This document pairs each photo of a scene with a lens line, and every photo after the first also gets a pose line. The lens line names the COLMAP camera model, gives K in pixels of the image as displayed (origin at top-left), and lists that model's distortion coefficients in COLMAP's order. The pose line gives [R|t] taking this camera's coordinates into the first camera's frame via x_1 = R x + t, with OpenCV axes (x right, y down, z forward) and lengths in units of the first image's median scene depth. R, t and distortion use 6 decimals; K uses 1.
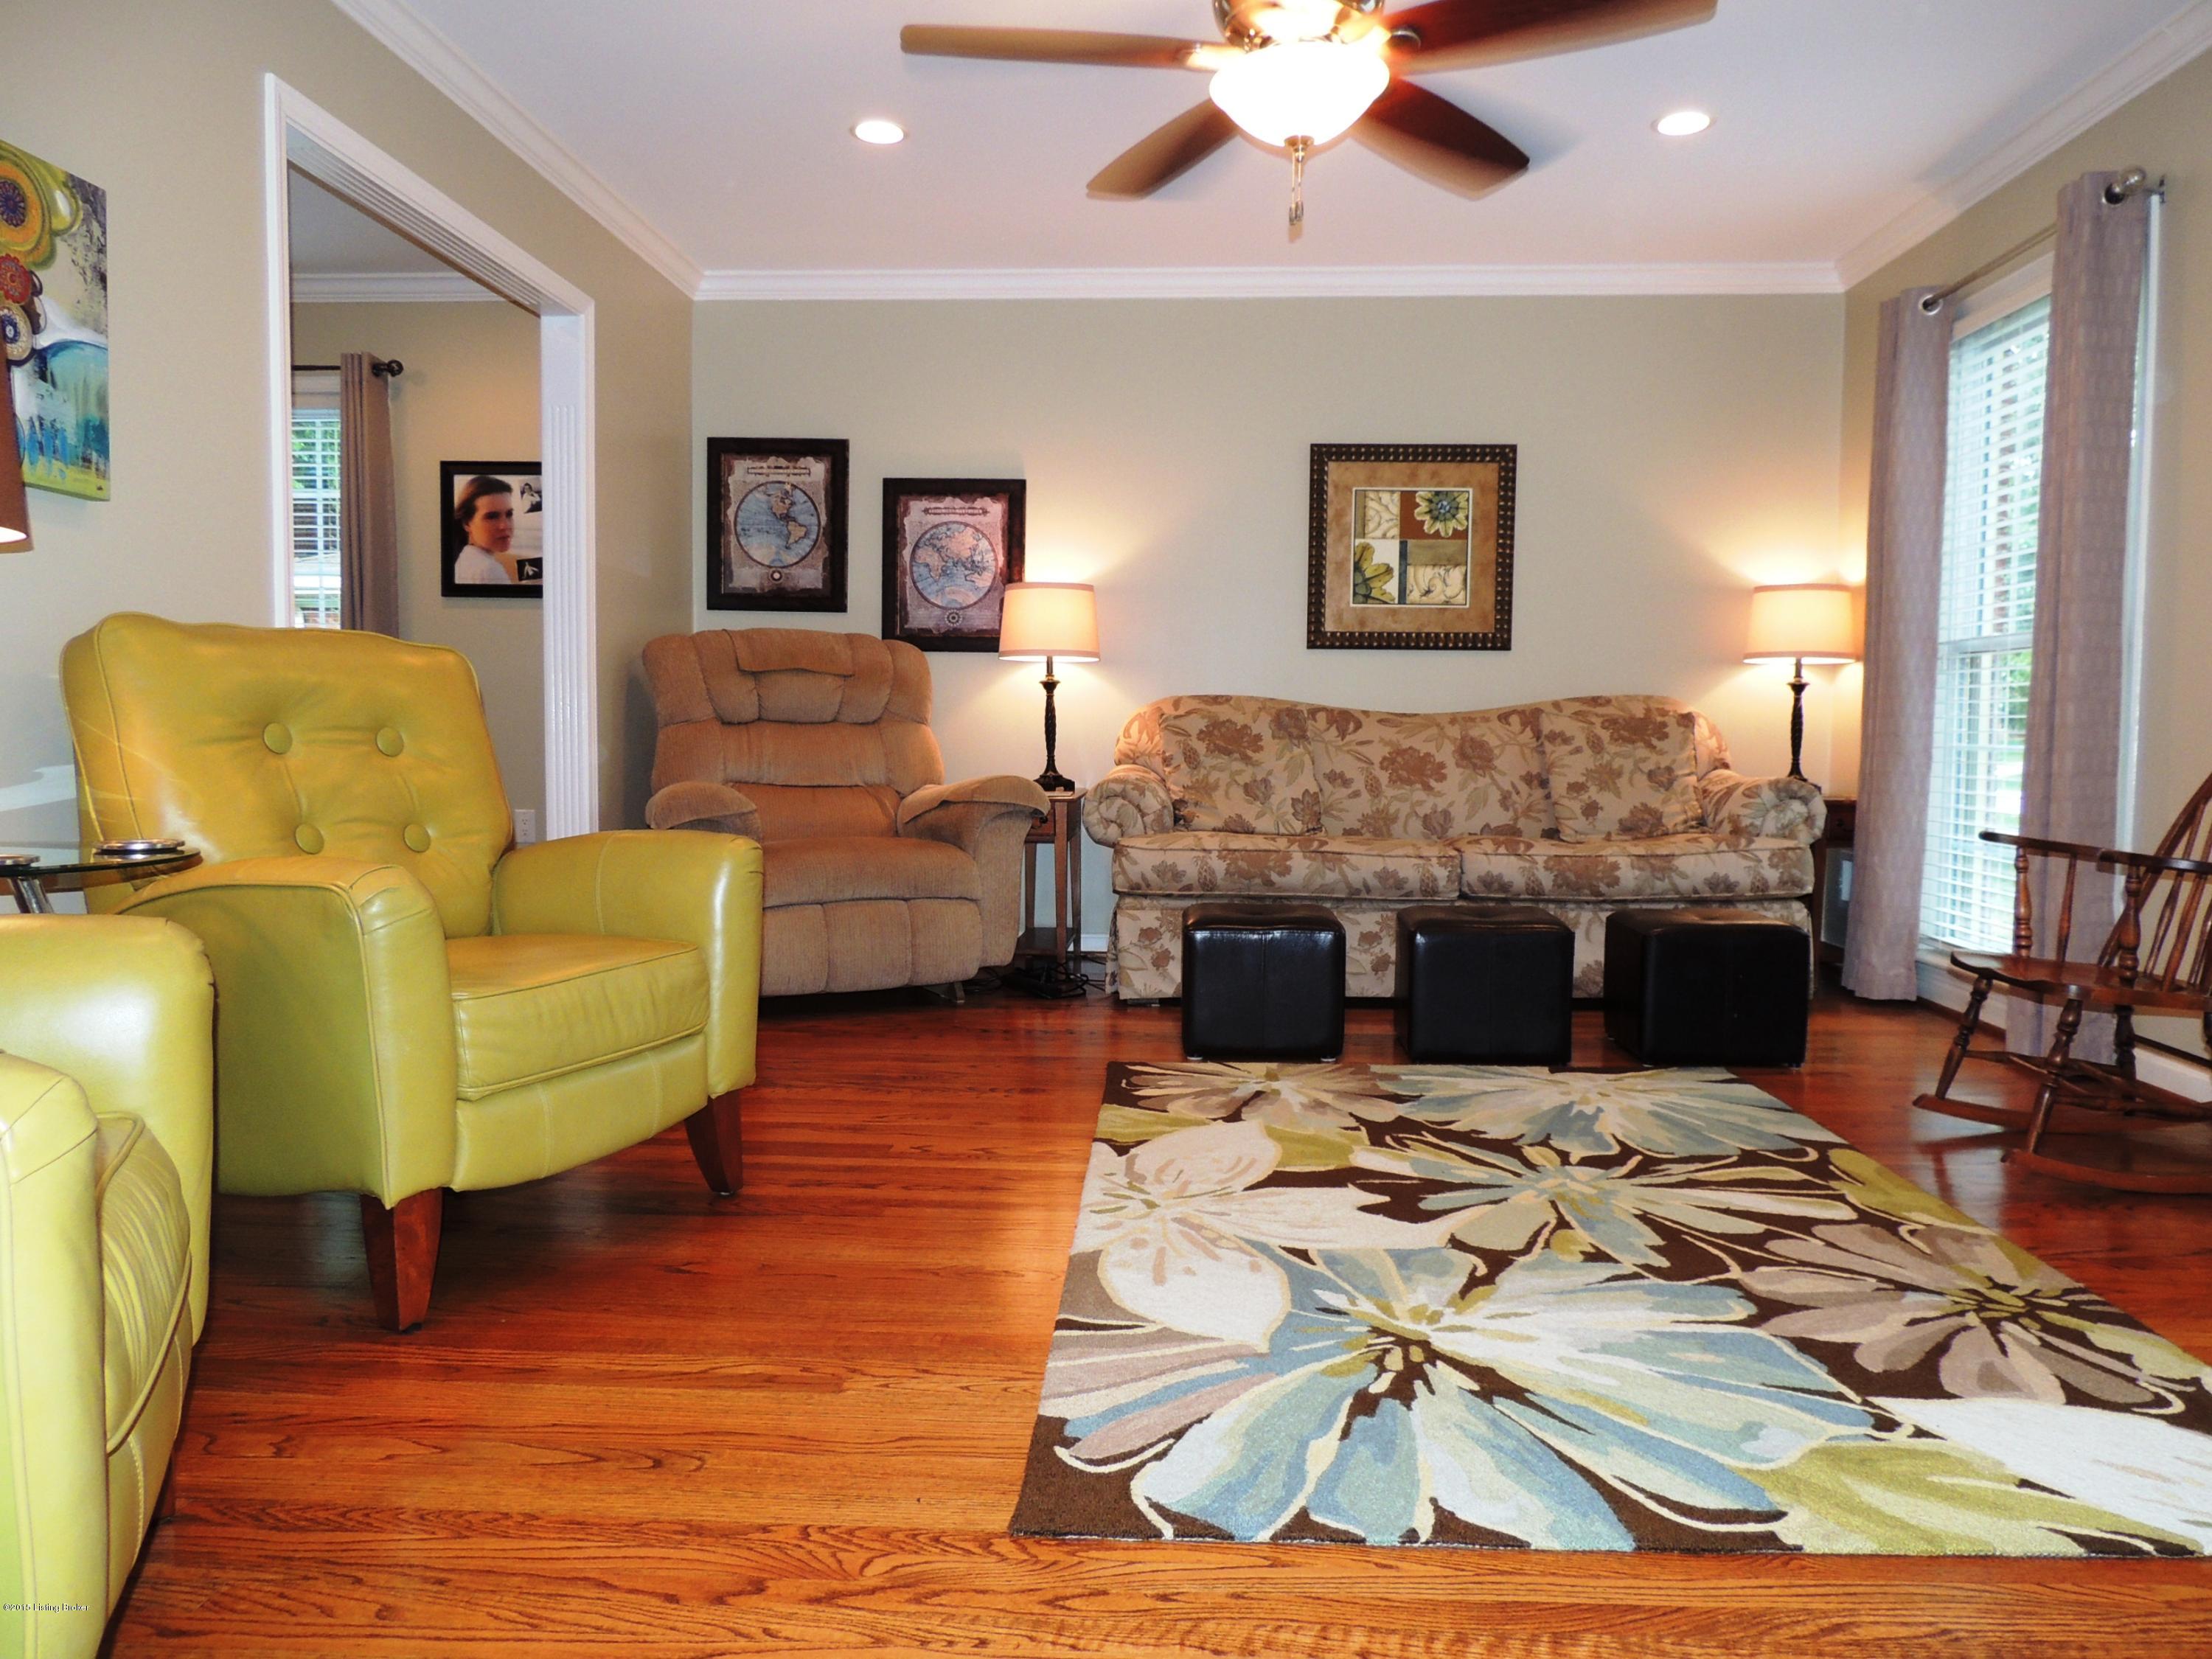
lens RADIAL K [[1573.8, 0, 1106.0], [0, 1573.8, 829.5], [0, 0, 1]] dist [-0.028304, 0.002585]
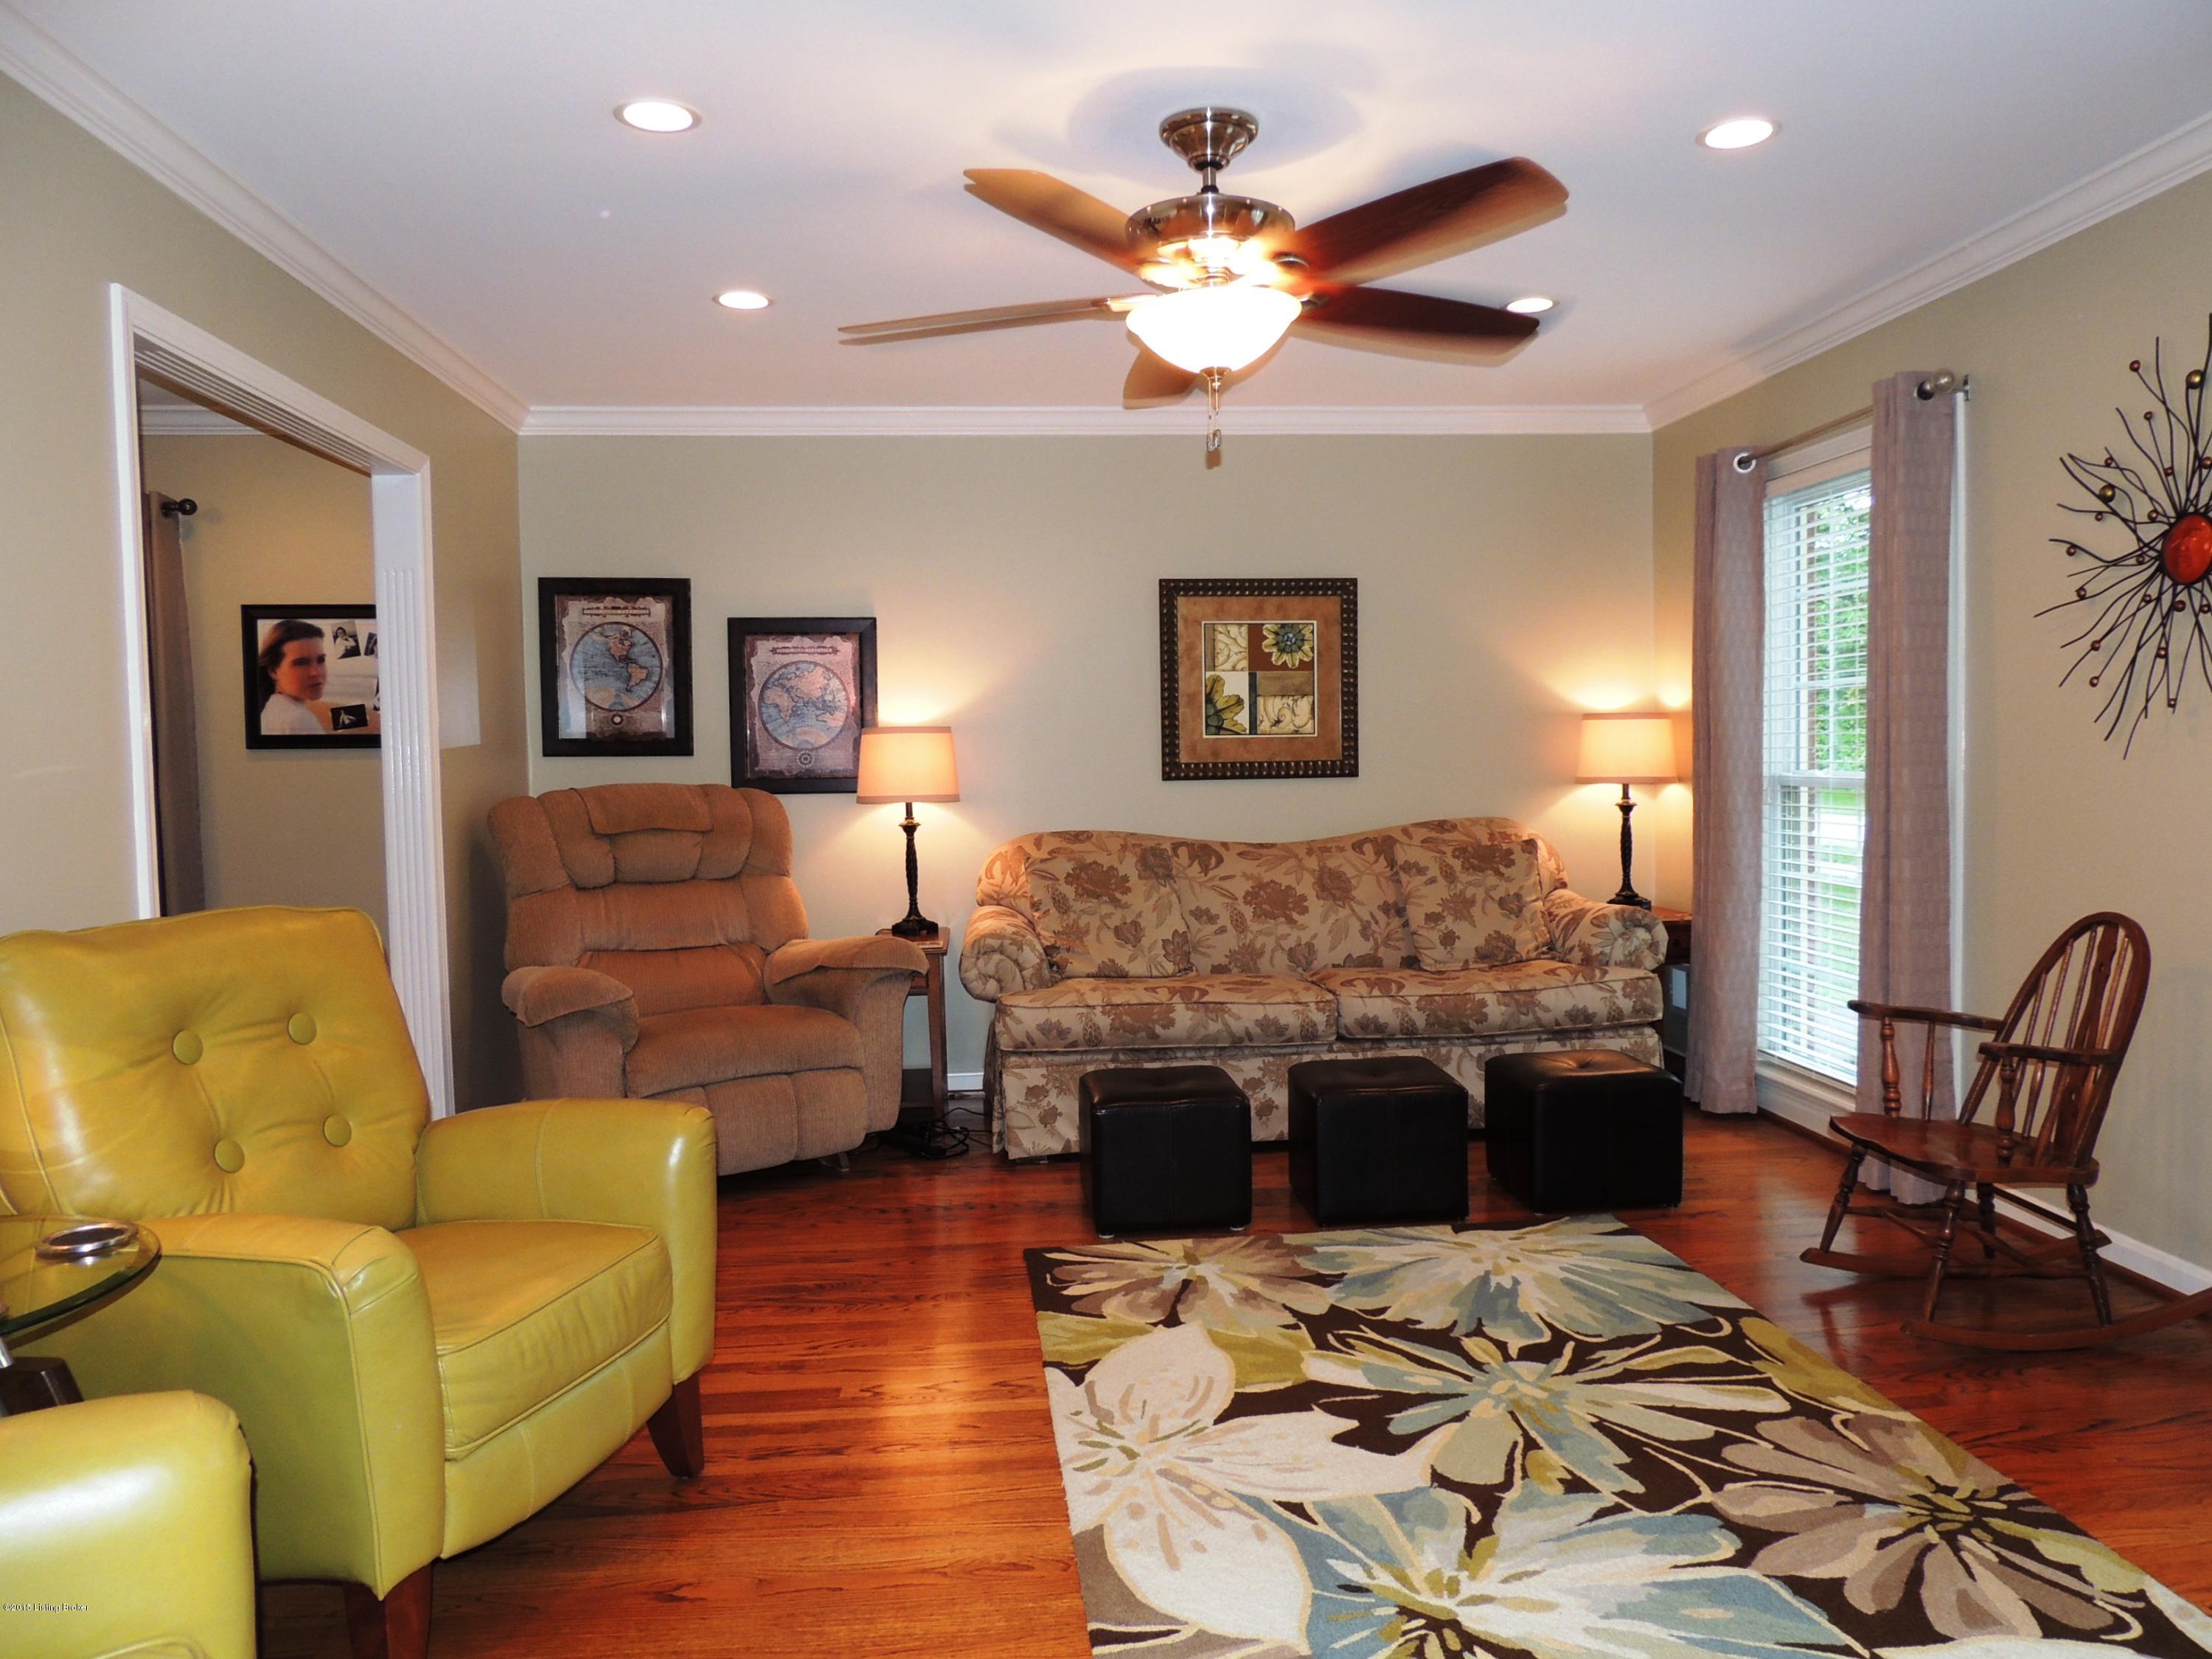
lens RADIAL K [[1573.8, 0, 1106.0], [0, 1573.8, 829.5], [0, 0, 1]] dist [-0.028304, 0.002585]
pose [[0.988267, -0.034058, 0.148893, -0.071246], [0.036508, 0.999239, -0.013751, -0.084535], [-0.148311, 0.019026, 0.988758, 0.006792]]
